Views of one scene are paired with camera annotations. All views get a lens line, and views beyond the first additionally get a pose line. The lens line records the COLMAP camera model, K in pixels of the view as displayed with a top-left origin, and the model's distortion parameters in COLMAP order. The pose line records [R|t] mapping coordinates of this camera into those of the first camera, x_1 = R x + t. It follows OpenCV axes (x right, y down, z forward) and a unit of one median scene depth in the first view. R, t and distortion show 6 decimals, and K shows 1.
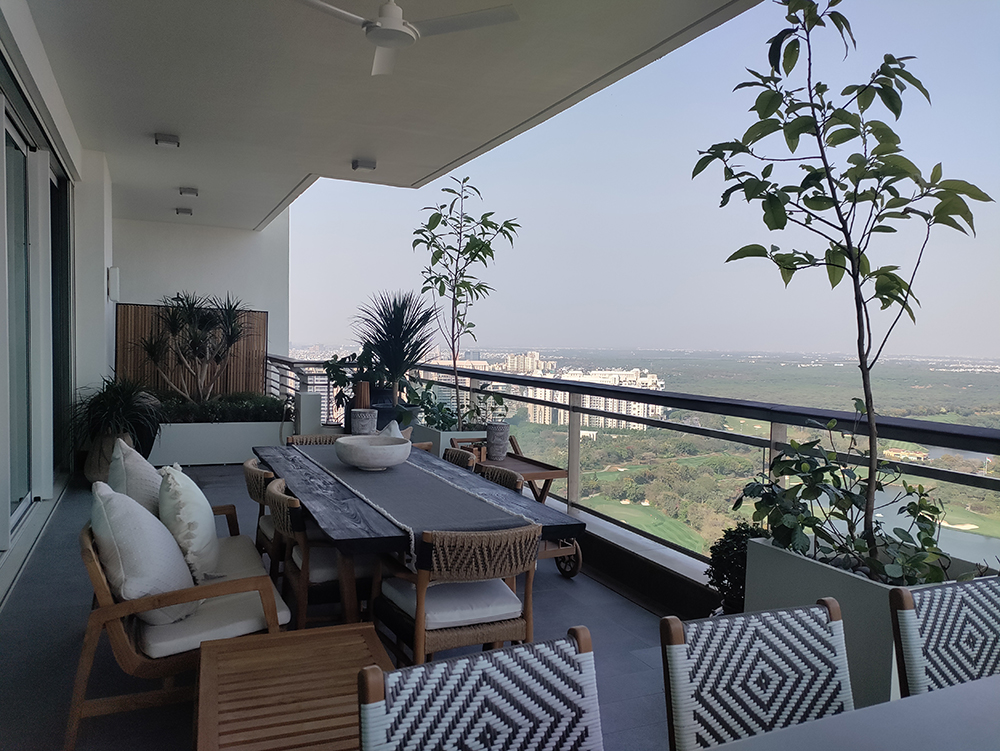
lens RADIAL K [[775.1, 0, 500.0], [0, 775.1, 375.5], [0, 0, 1]] dist [0.053390, 0.001829]
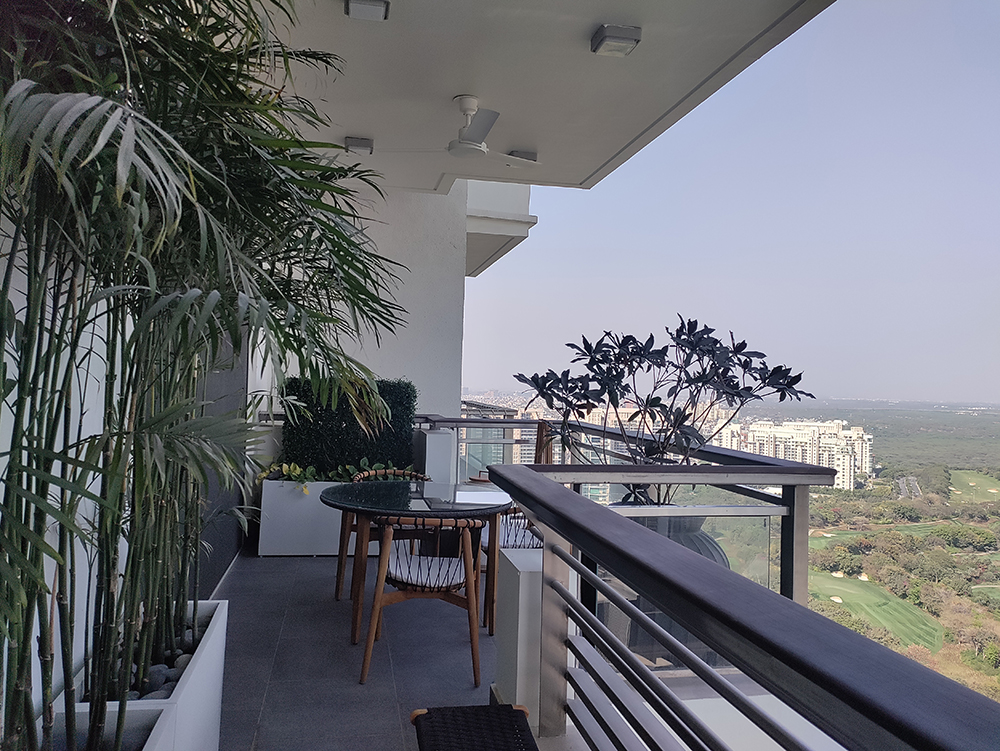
lens RADIAL K [[775.1, 0, 500.0], [0, 775.1, 375.5], [0, 0, 1]] dist [0.053390, 0.001829]
pose [[0.977353, 0.001717, -0.211609, -0.939776], [-0.014710, 0.998099, -0.059842, -0.033305], [0.211104, 0.061599, 0.975521, 2.333957]]
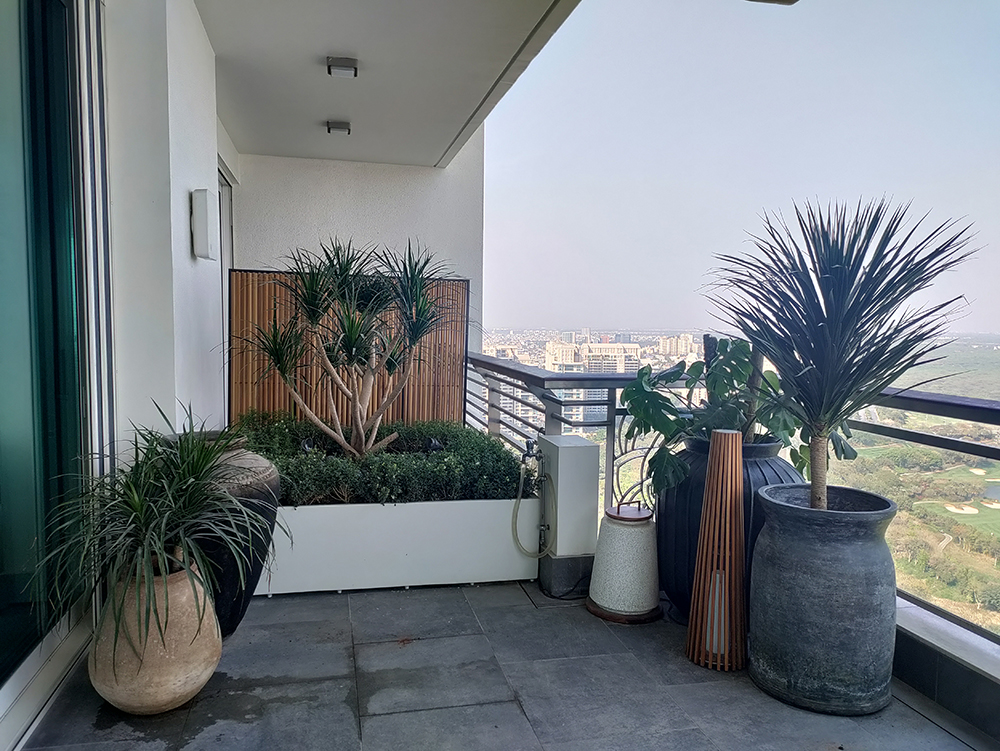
lens RADIAL K [[775.1, 0, 500.0], [0, 775.1, 375.5], [0, 0, 1]] dist [0.053390, 0.001829]
pose [[0.981328, 0.006751, -0.192223, -0.169310], [-0.002495, 0.999747, 0.022377, -0.024623], [0.192326, -0.021479, 0.981096, 0.447928]]
